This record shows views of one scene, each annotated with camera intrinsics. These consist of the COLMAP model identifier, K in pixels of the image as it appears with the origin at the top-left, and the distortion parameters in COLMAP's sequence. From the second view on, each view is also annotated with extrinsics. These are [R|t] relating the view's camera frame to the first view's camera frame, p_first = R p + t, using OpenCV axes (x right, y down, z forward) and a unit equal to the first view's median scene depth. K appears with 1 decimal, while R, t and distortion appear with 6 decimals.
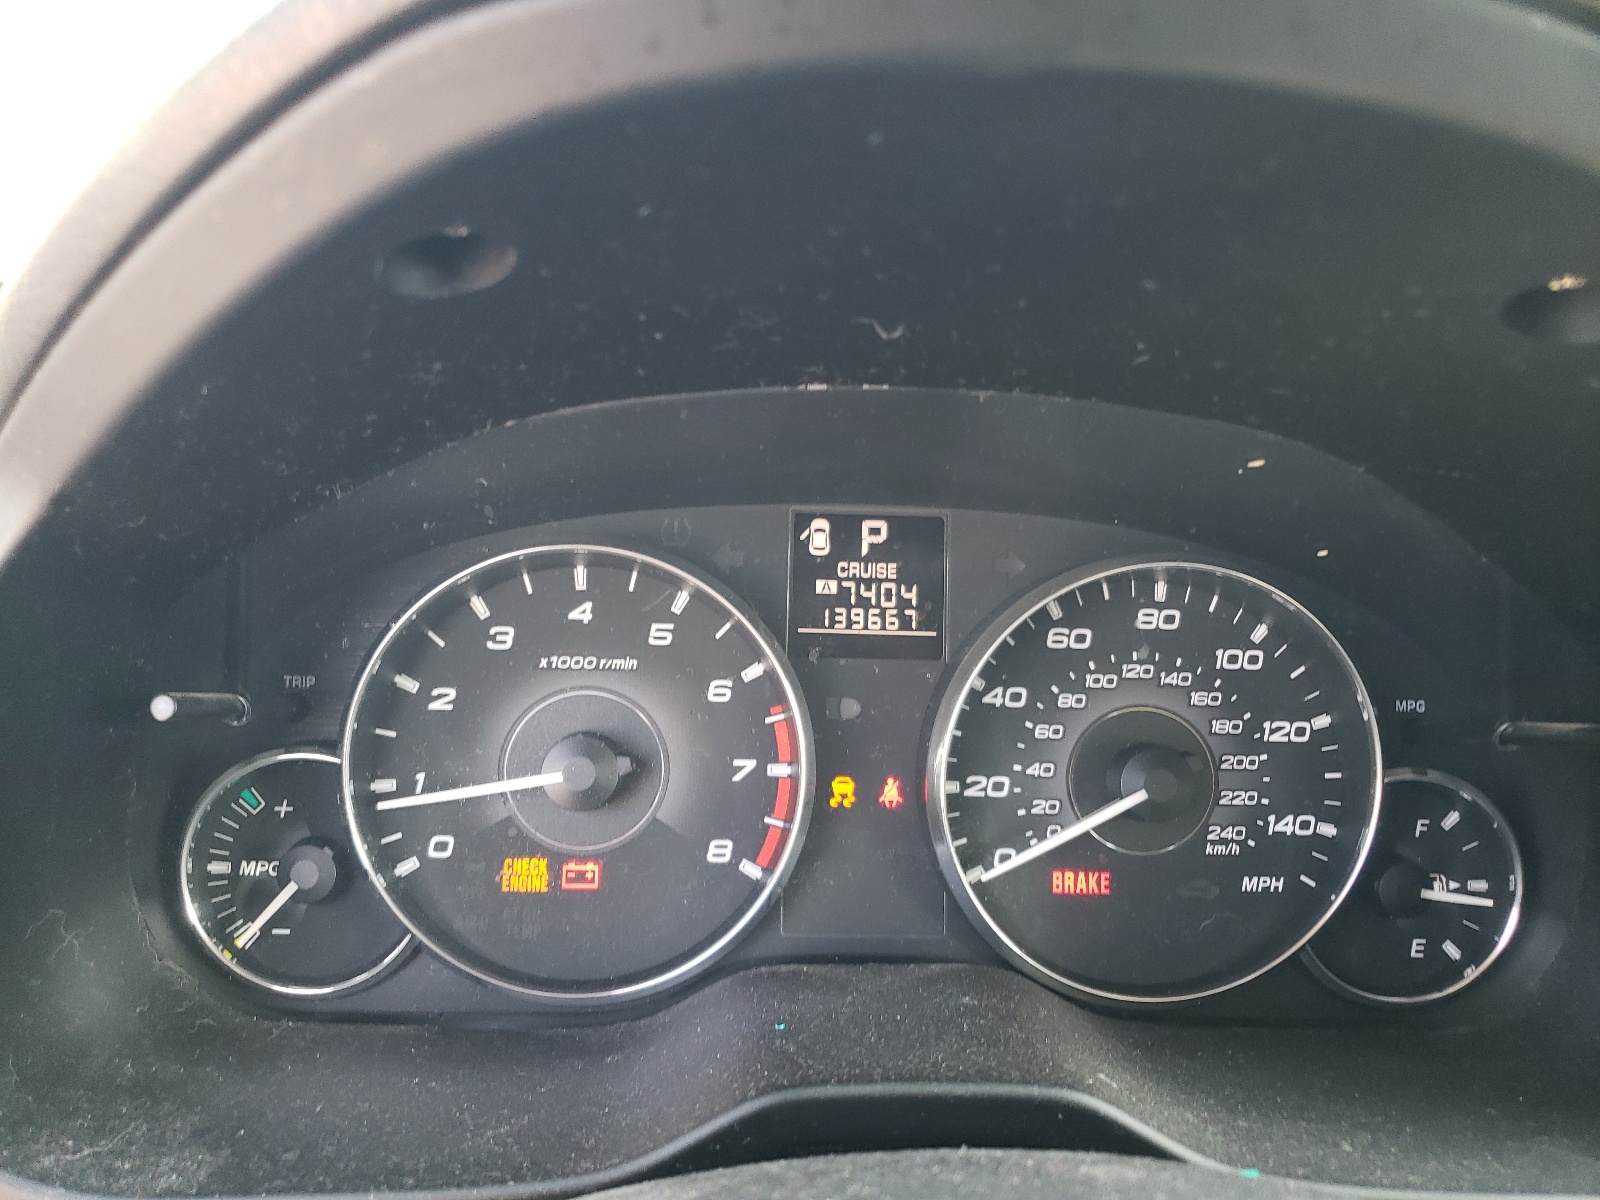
lens RADIAL K [[1209.9, 0, 800.4], [0, 1209.9, 600.6], [0, 0, 1]] dist [0.000734, -0.000204]
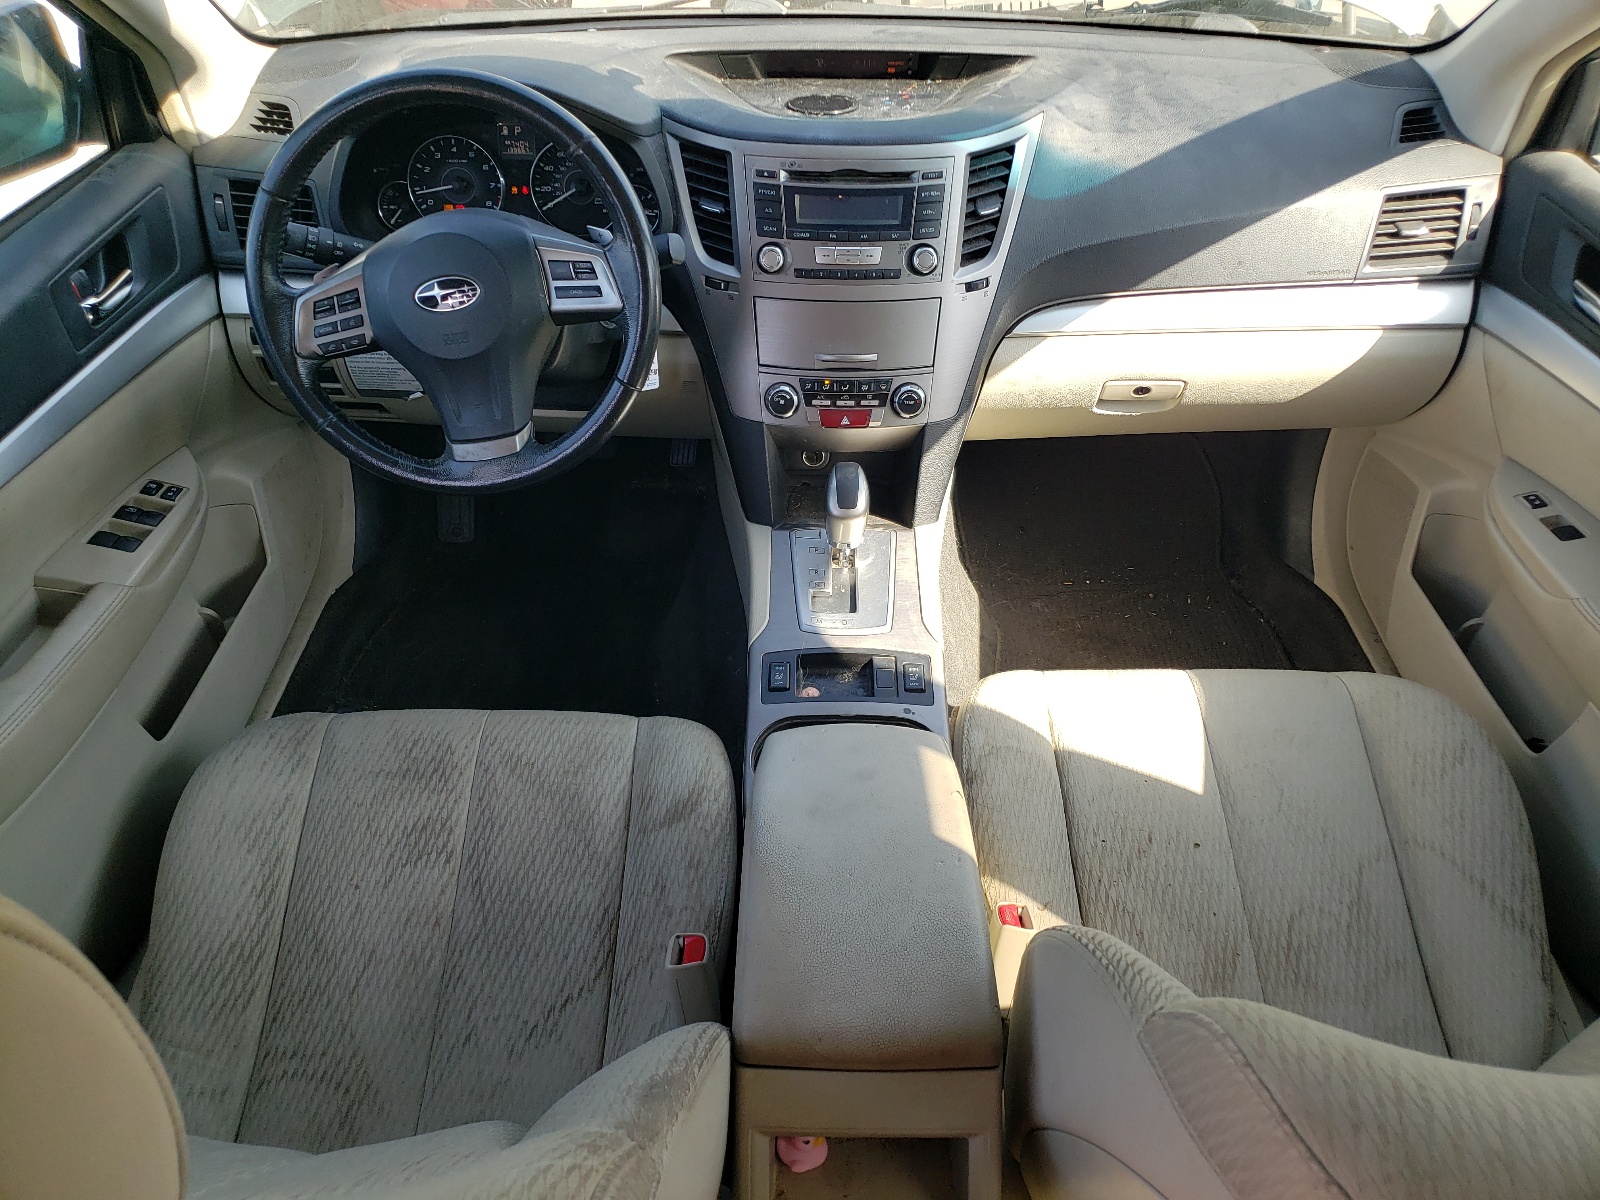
lens RADIAL K [[1209.9, 0, 800.0], [0, 1209.9, 600.7], [0, 0, 1]] dist [0.000734, -0.000204]
pose [[0.999910, -0.005531, -0.012258, 1.189757], [0.010043, 0.913313, 0.407135, -0.285678], [0.008944, -0.407221, 0.913286, -3.915419]]
